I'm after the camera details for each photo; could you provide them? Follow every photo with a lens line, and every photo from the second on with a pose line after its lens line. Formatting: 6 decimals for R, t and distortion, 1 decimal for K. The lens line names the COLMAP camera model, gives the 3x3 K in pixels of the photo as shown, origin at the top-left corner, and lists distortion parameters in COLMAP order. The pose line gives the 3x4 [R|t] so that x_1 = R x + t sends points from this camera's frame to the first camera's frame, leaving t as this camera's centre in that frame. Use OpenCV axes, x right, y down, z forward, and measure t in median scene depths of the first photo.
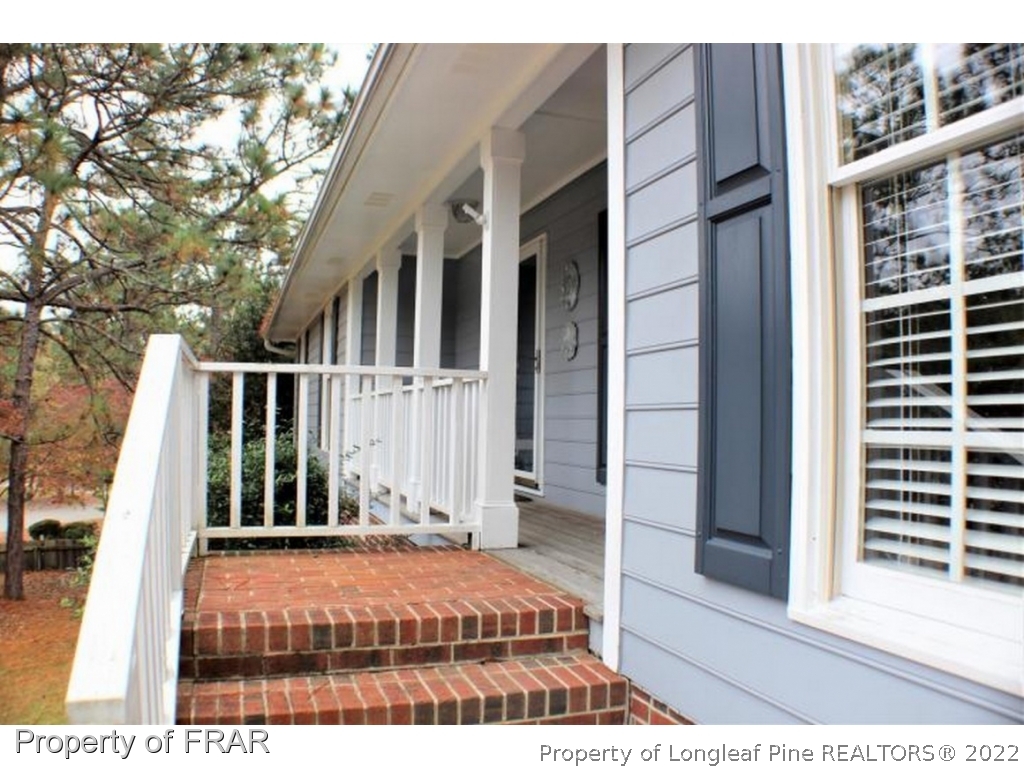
lens RADIAL K [[805.6, 0, 513.7], [0, 805.6, 386.7], [0, 0, 1]] dist [-0.001523, -0.000737]
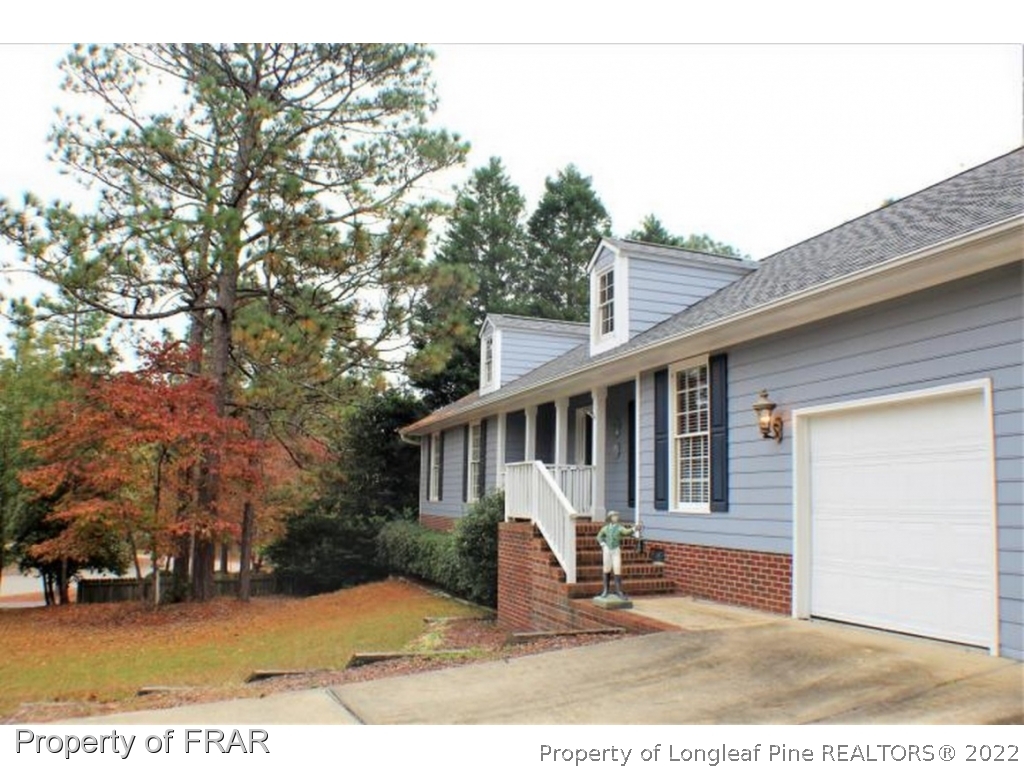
lens RADIAL K [[805.6, 0, 513.7], [0, 805.6, 386.7], [0, 0, 1]] dist [-0.001523, -0.000737]
pose [[0.999906, 0.005849, -0.012440, -0.582096], [-0.006970, 0.995731, -0.092038, -0.060313], [0.011849, 0.092116, 0.995678, -4.022652]]
